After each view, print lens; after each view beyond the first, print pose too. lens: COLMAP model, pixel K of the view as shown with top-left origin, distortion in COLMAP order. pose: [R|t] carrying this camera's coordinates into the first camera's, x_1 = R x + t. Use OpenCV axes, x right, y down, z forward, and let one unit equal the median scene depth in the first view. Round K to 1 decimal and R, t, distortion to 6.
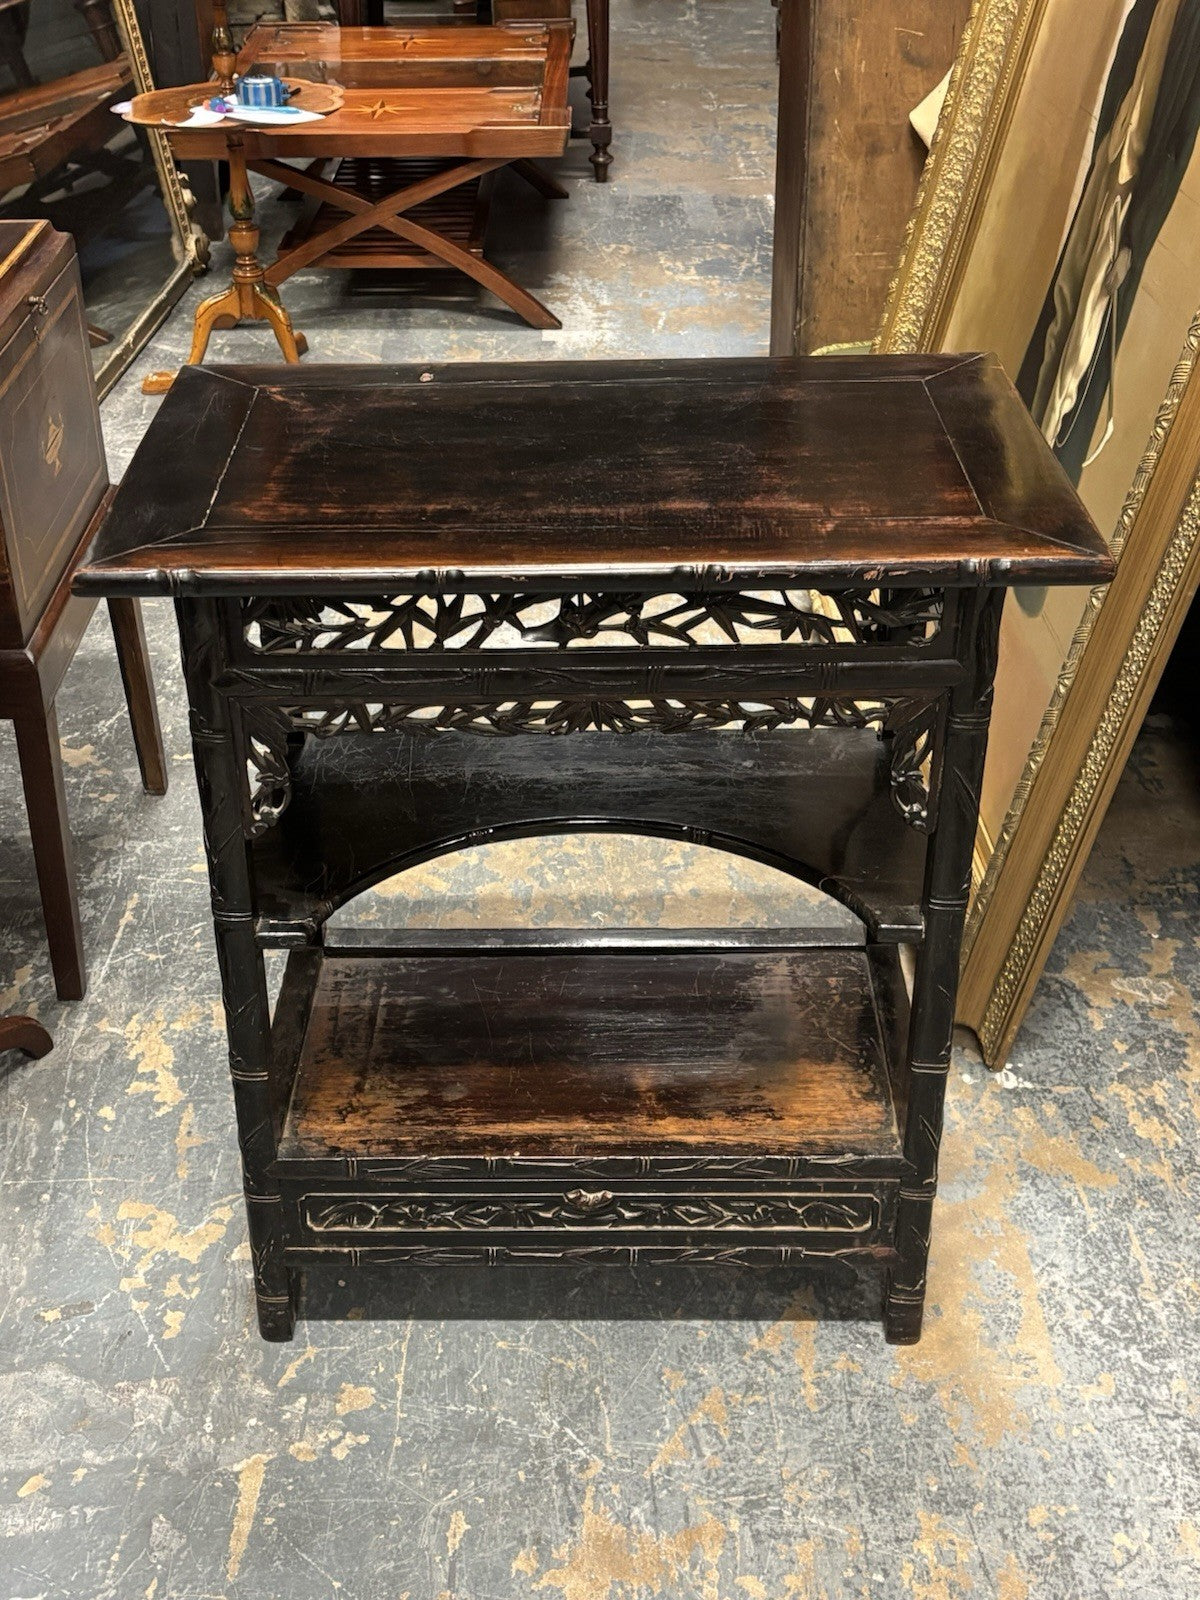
lens RADIAL K [[1875.2, 0, 606.8], [0, 1875.2, 757.6], [0, 0, 1]] dist [0.104718, -0.009754]
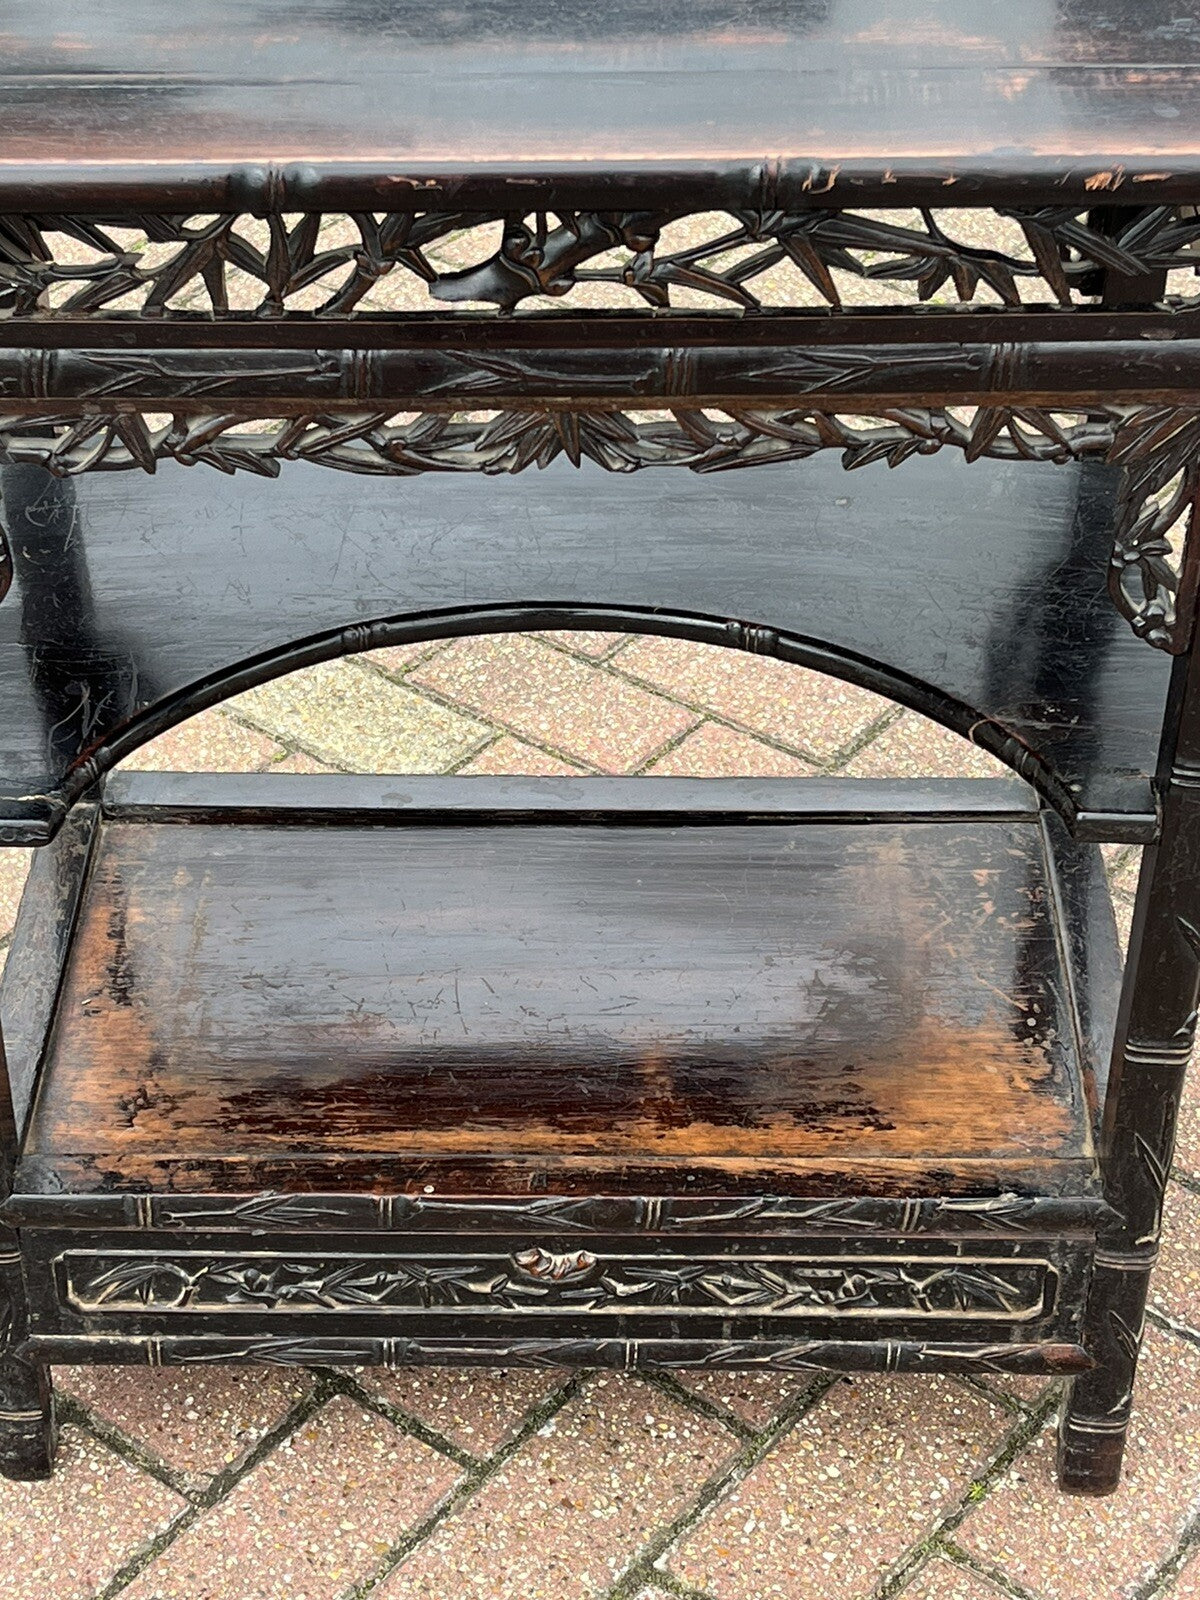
lens RADIAL K [[2936.0, 0, 586.7], [0, 2936.0, 823.3], [0, 0, 1]] dist [0.175547, -0.769924]
pose [[0.999973, 0.006687, -0.003031, 0.002115], [-0.006164, 0.988944, 0.148163, -0.033378], [0.003988, -0.148140, 0.988958, 0.127238]]
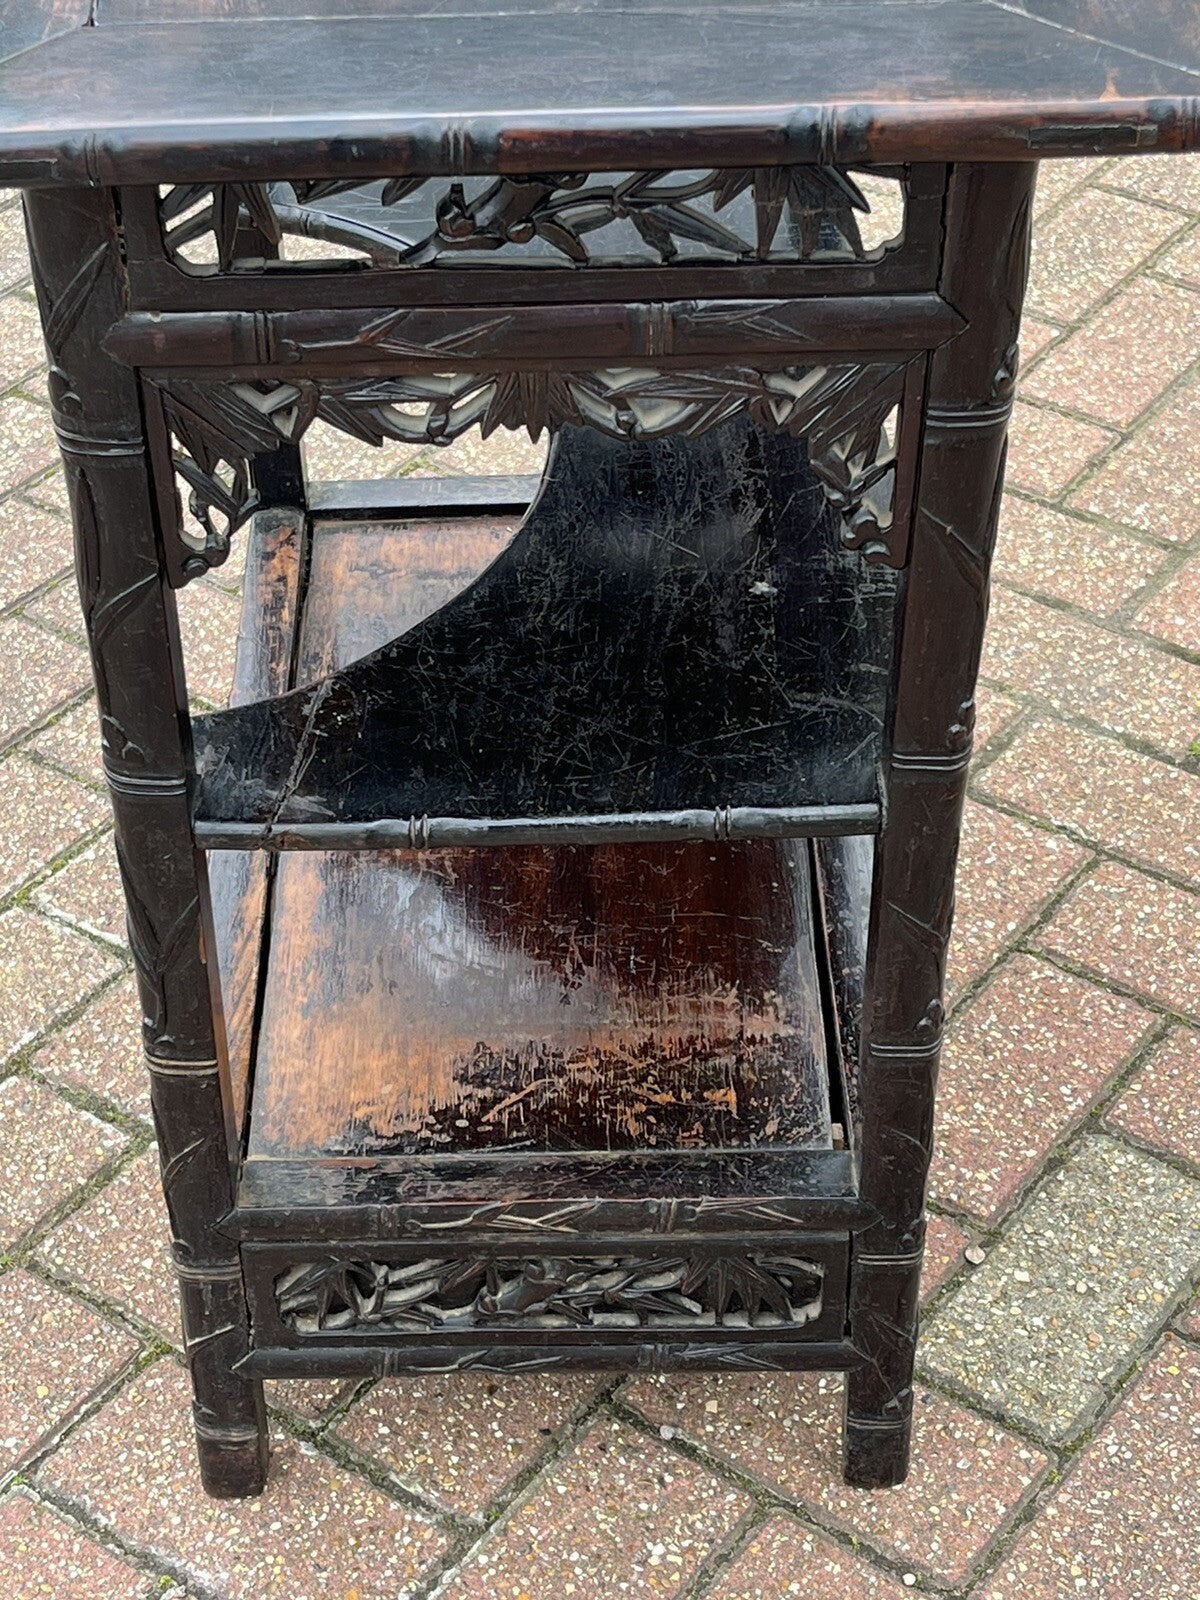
lens RADIAL K [[2936.0, 0, 586.7], [0, 2936.0, 823.3], [0, 0, 1]] dist [0.175547, -0.769924]
pose [[0.026451, 0.650521, -0.759027, 0.733338], [-0.472521, 0.677248, 0.563967, -0.385026], [0.880922, 0.343739, 0.325299, 0.786299]]
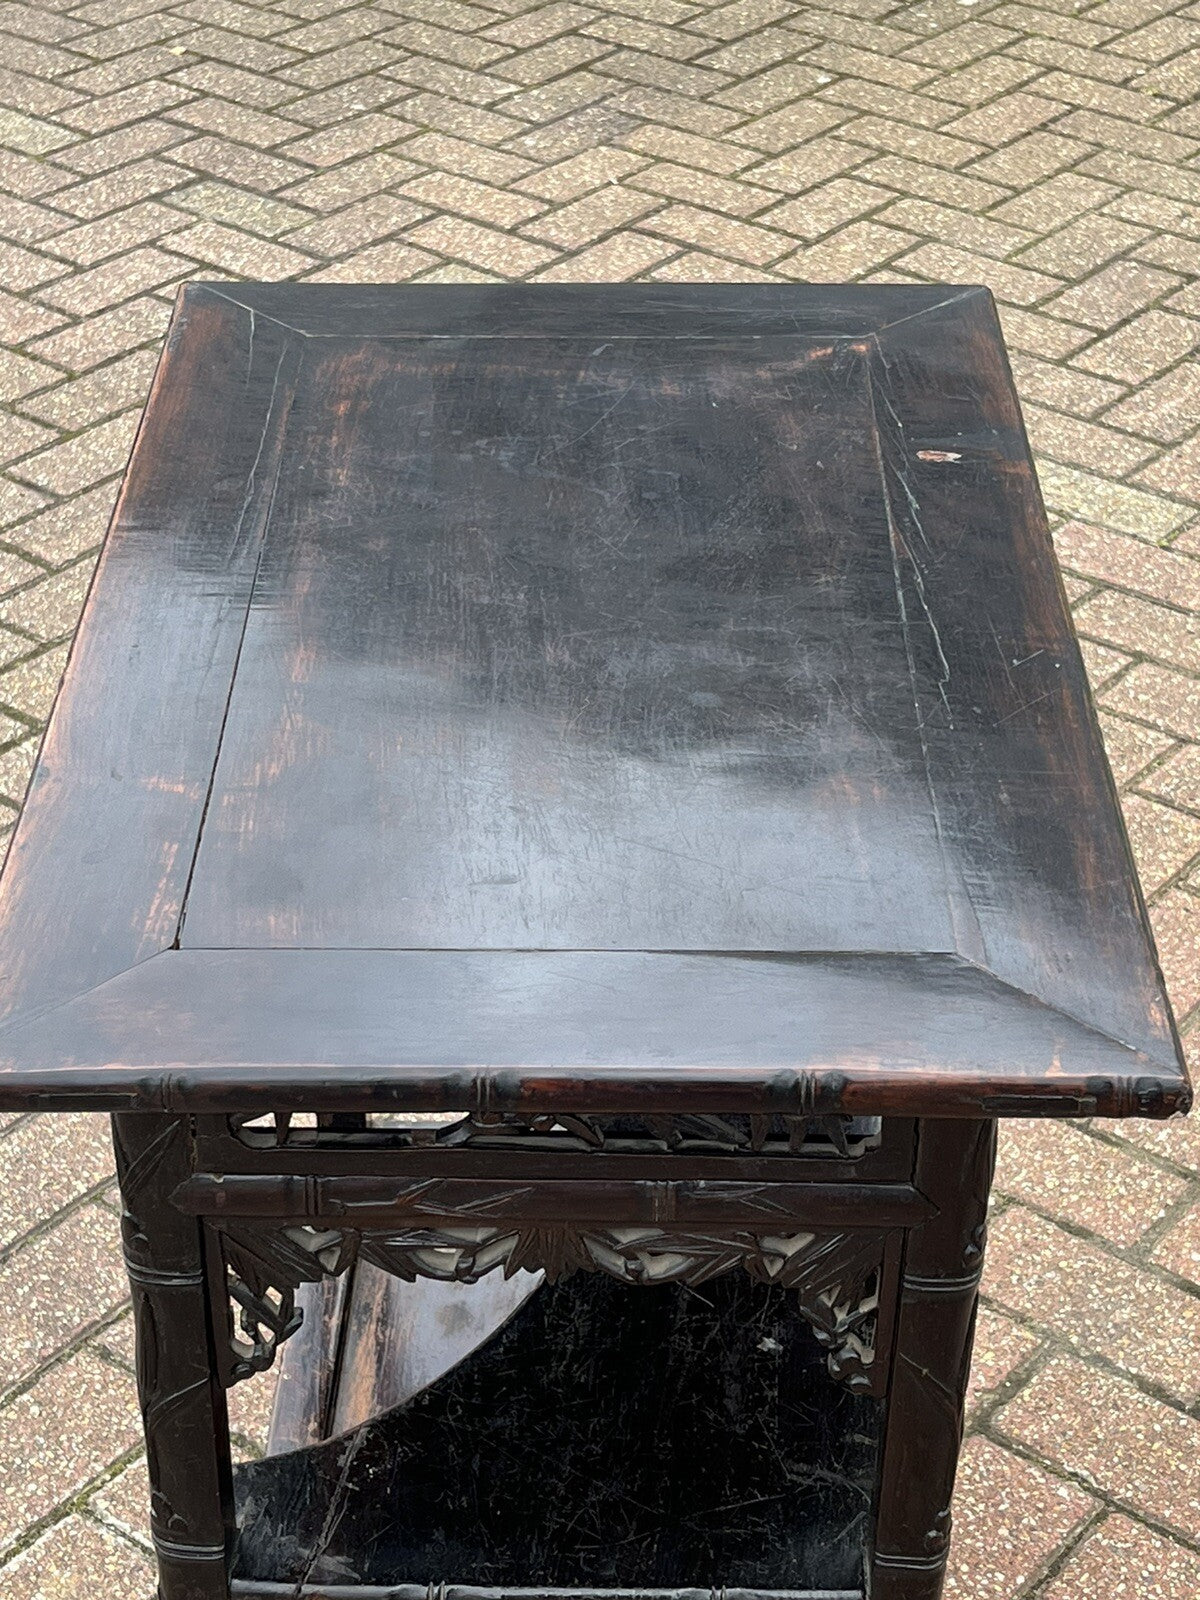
lens RADIAL K [[2936.9, 0, 600.6], [0, 2936.9, 813.0], [0, 0, 1]] dist [0.160666, -0.663272]
pose [[-0.019339, 0.557884, -0.829693, 0.721385], [-0.486187, 0.719878, 0.495377, -0.521114], [0.873641, 0.412966, 0.257314, 0.733842]]
